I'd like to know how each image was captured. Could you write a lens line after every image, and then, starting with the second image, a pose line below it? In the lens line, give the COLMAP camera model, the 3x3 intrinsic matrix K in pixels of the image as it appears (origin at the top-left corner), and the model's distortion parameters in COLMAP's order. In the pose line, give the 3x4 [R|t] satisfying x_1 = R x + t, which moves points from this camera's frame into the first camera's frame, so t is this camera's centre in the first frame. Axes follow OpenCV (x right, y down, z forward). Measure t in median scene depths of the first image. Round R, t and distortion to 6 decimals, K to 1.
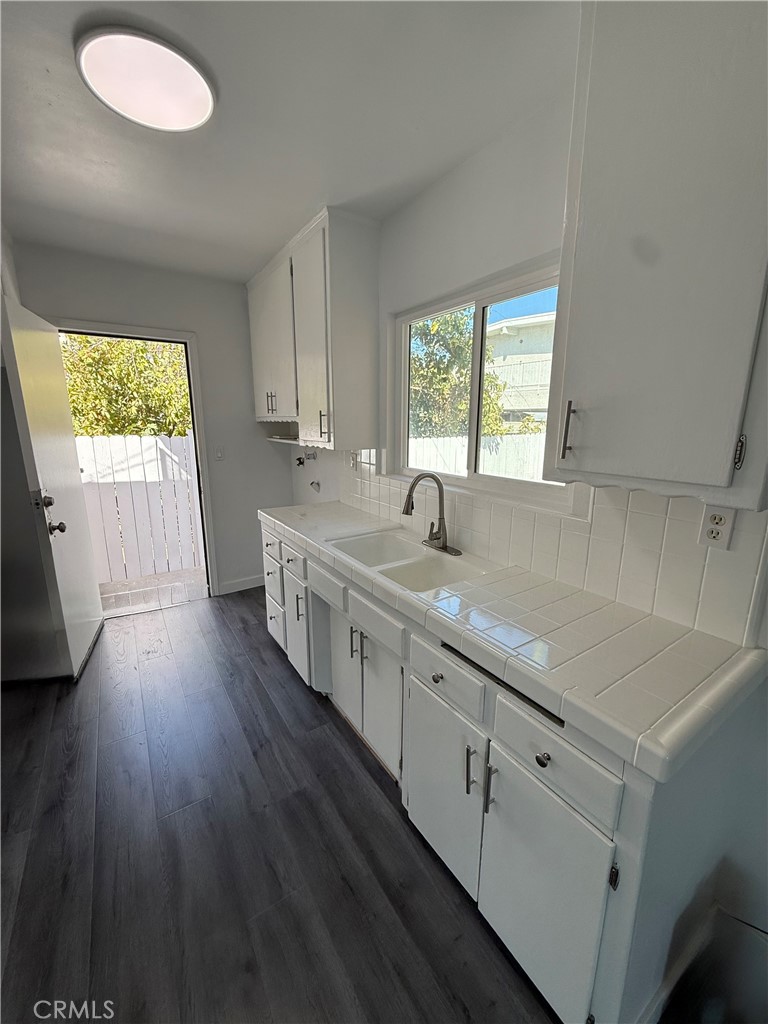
lens RADIAL K [[409.7, 0, 386.9], [0, 409.7, 510.8], [0, 0, 1]] dist [-0.003557, 0.001345]
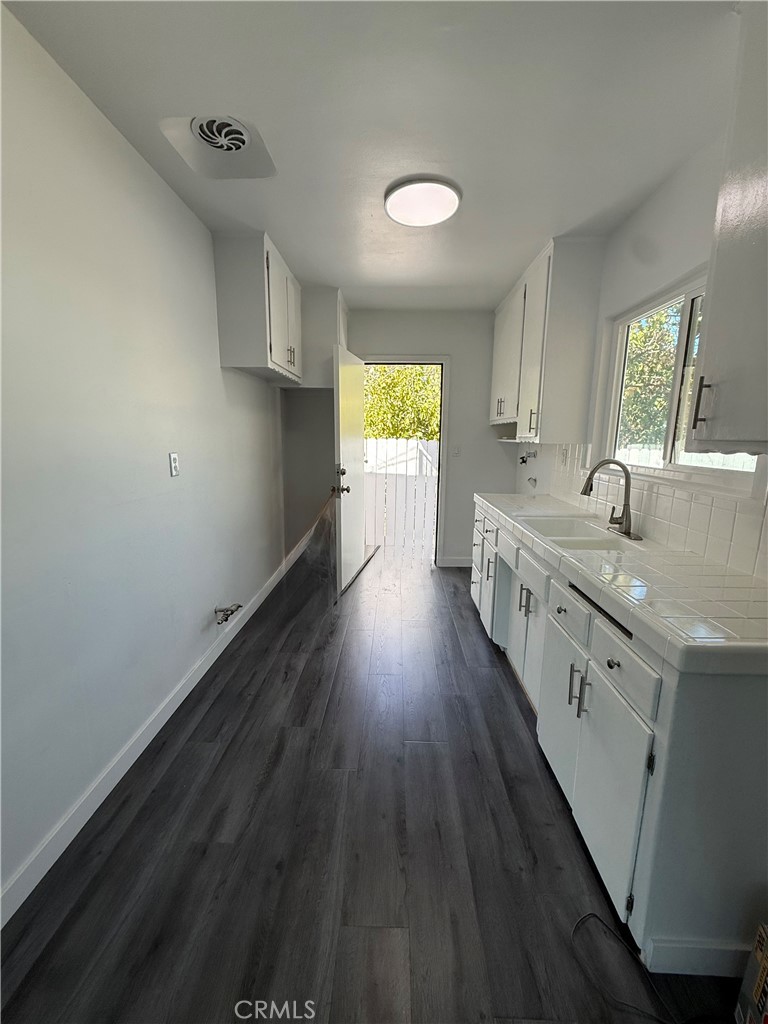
lens RADIAL K [[409.7, 0, 386.7], [0, 409.7, 509.5], [0, 0, 1]] dist [-0.003557, 0.001345]
pose [[0.819967, 0.105504, -0.562604, 0.218596], [-0.129297, 0.991603, -0.002491, 0.110677], [0.557617, 0.074786, 0.826723, -0.204486]]
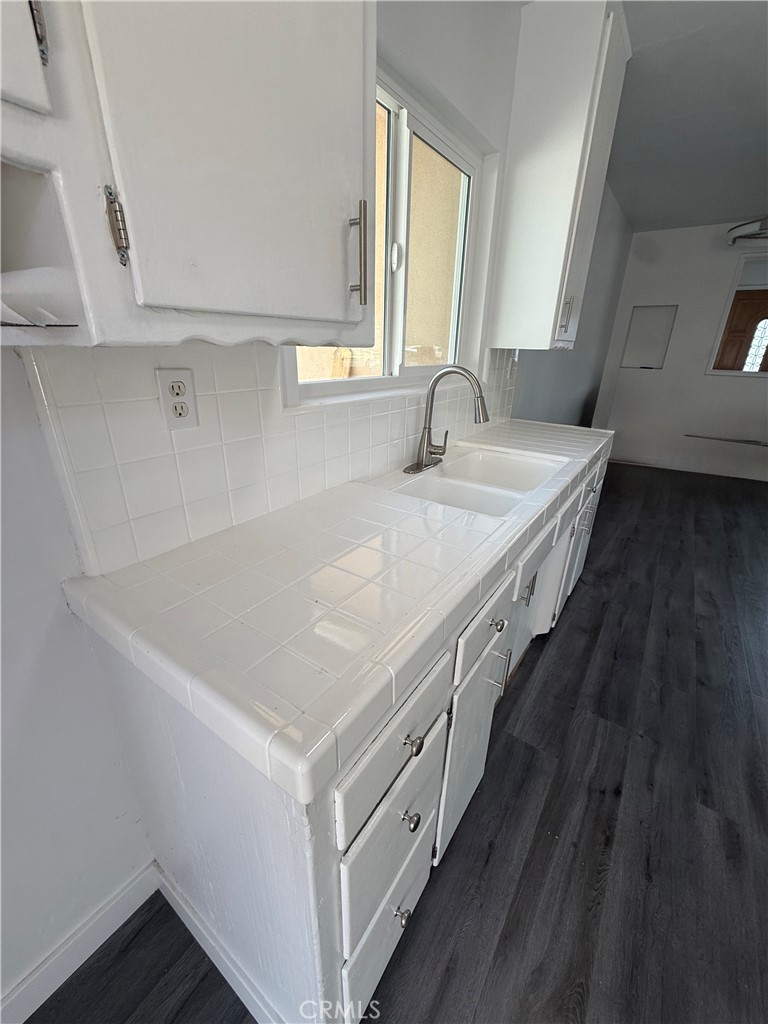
lens RADIAL K [[409.7, 0, 383.2], [0, 409.7, 511.5], [0, 0, 1]] dist [-0.003557, 0.001345]
pose [[-0.360591, -0.363982, 0.858773, -0.563805], [0.187925, 0.873482, 0.449125, -0.207157], [-0.913596, 0.323335, -0.246568, 1.289218]]
